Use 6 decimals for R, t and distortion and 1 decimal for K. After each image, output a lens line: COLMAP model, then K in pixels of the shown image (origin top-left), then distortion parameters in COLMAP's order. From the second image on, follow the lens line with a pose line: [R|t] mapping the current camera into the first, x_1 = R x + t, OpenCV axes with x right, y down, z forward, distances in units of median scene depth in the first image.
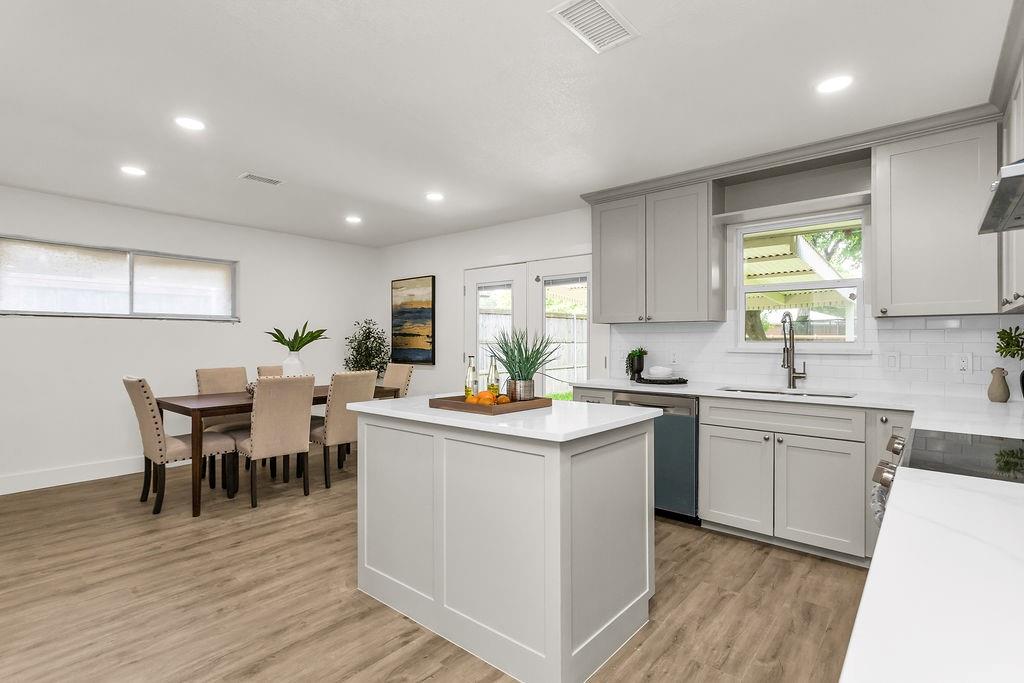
lens RADIAL K [[491.1, 0, 509.4], [0, 491.1, 342.2], [0, 0, 1]] dist [0.002131, 0.000684]
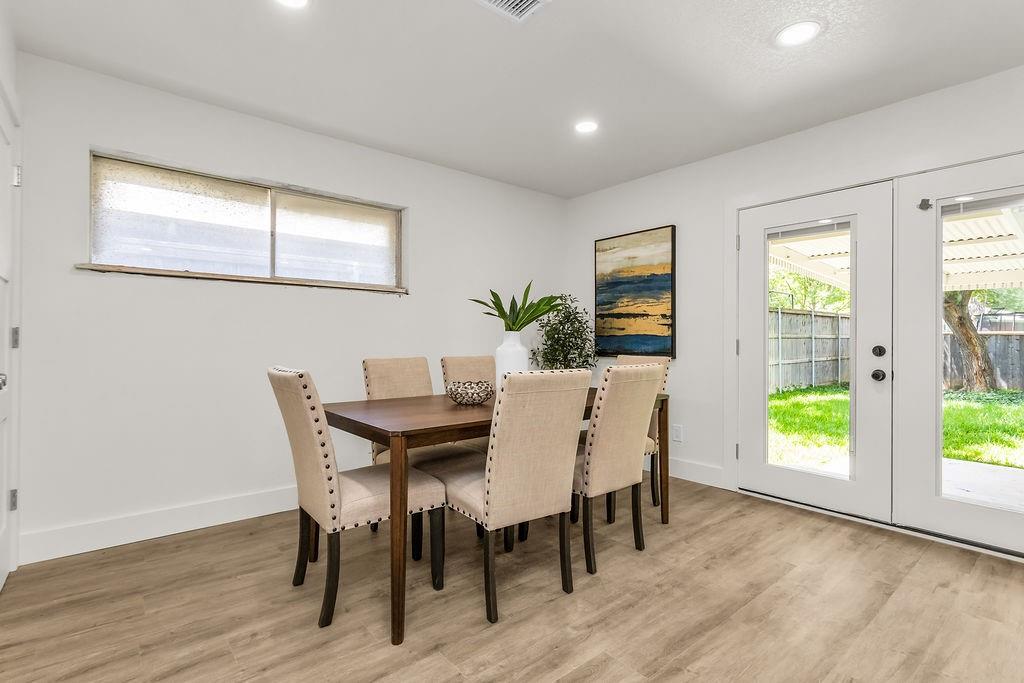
lens RADIAL K [[491.1, 0, 509.5], [0, 491.1, 336.0], [0, 0, 1]] dist [0.002131, 0.000684]
pose [[0.985063, 0.001160, -0.172190, -0.396672], [-0.003426, 0.999911, -0.012860, 0.037667], [0.172160, 0.013258, 0.984980, 0.466760]]
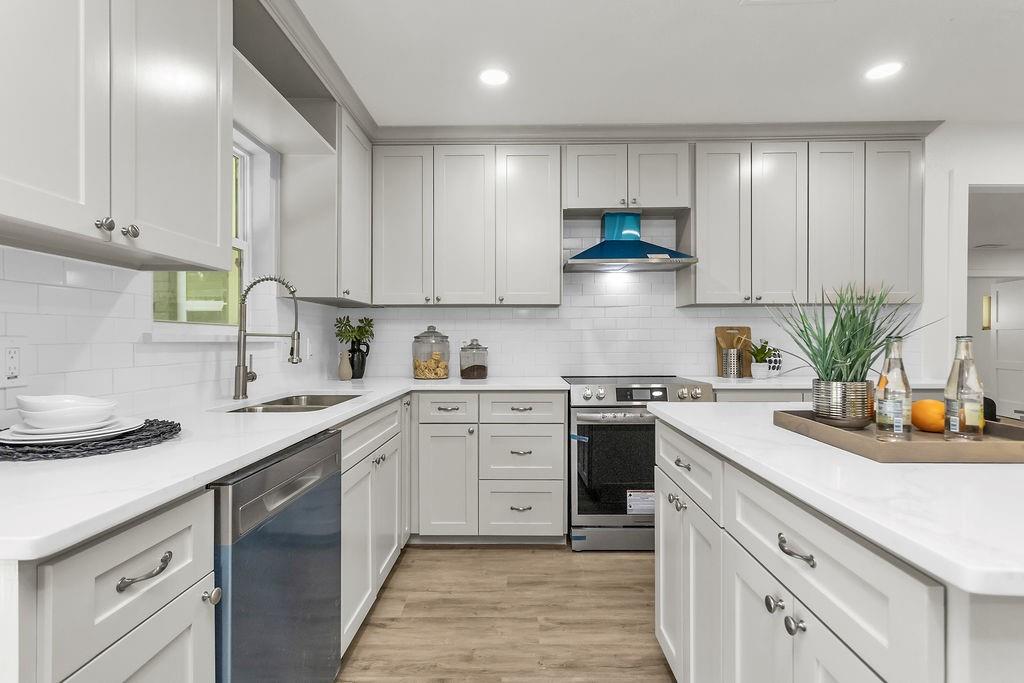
lens RADIAL K [[491.1, 0, 508.7], [0, 491.1, 342.5], [0, 0, 1]] dist [0.002131, 0.000684]
pose [[-0.635761, -0.003245, 0.771879, -0.098187], [0.003266, 0.999971, 0.006894, 0.018039], [-0.771879, 0.006903, -0.635732, 0.991406]]
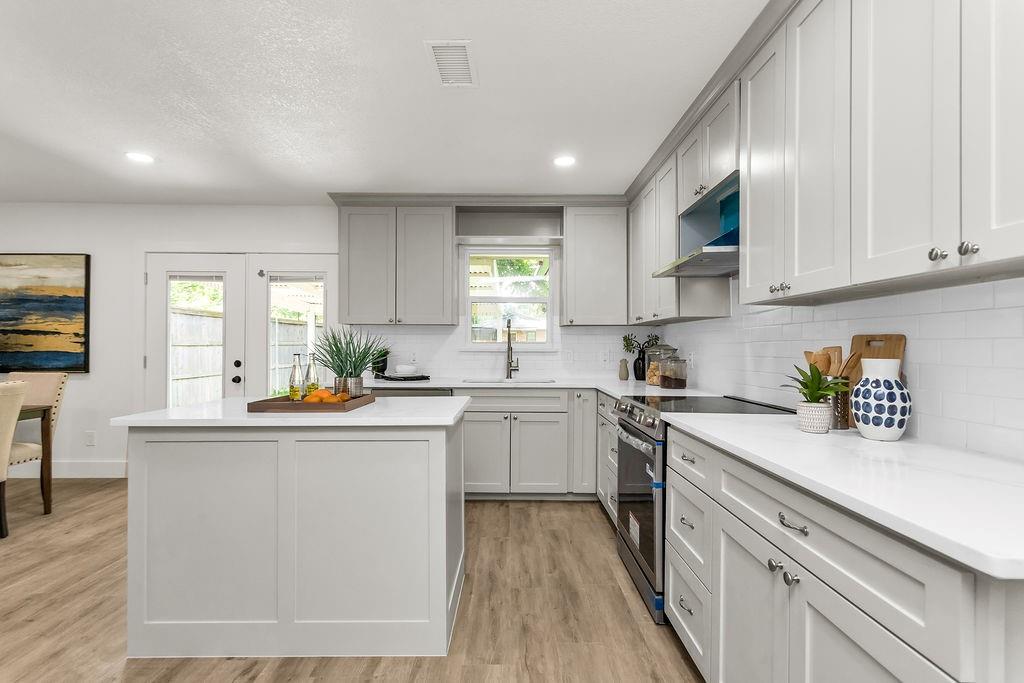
lens RADIAL K [[491.1, 0, 510.6], [0, 491.1, 341.8], [0, 0, 1]] dist [0.002131, 0.000684]
pose [[0.760793, 0.006801, 0.648958, -0.229535], [-0.000724, 0.999953, -0.009630, 0.008472], [-0.648994, 0.006857, 0.760763, 0.012276]]
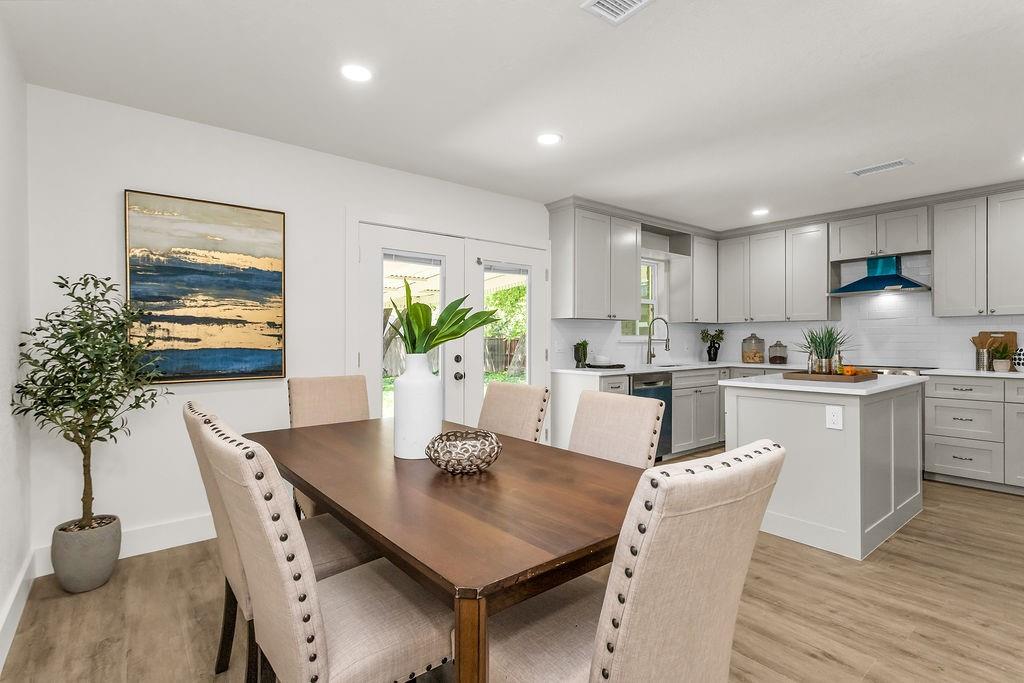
lens RADIAL K [[491.1, 0, 511.8], [0, 491.1, 339.0], [0, 0, 1]] dist [0.002131, 0.000684]
pose [[0.193448, -0.001122, 0.981110, -0.974618], [0.005962, 0.999982, -0.000032, 0.007684], [-0.981092, 0.005856, 0.193451, 0.991643]]
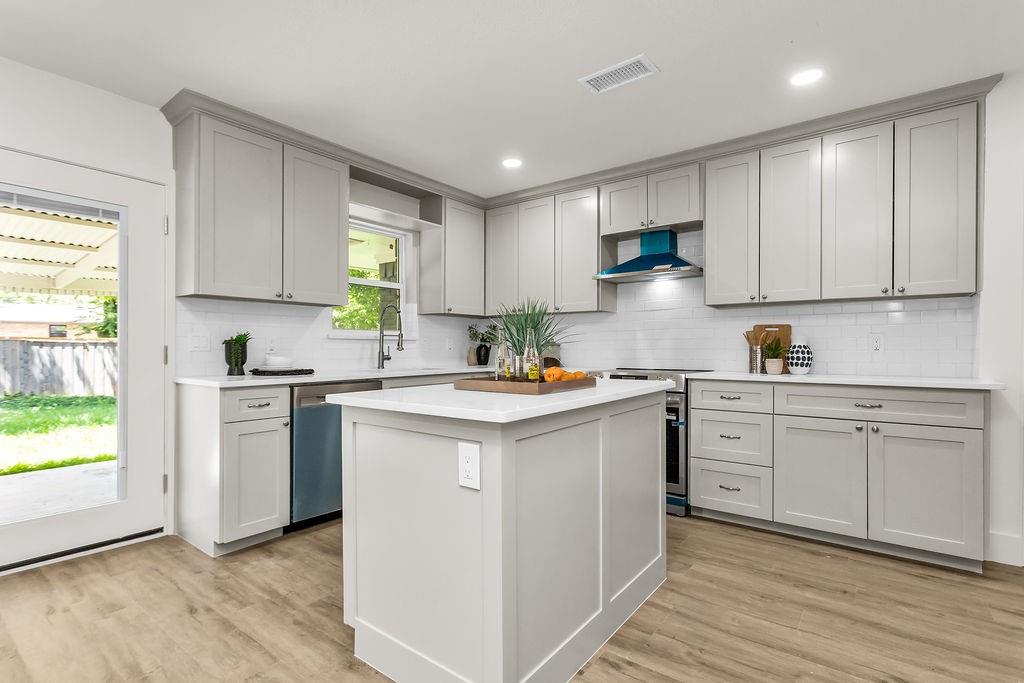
lens RADIAL K [[491.1, 0, 510.4], [0, 491.1, 349.0], [0, 0, 1]] dist [0.002131, 0.000684]
pose [[-0.051129, -0.004622, 0.998681, -0.545969], [0.002326, 0.999986, 0.004747, 0.036496], [-0.998689, 0.002566, -0.051118, 0.656412]]
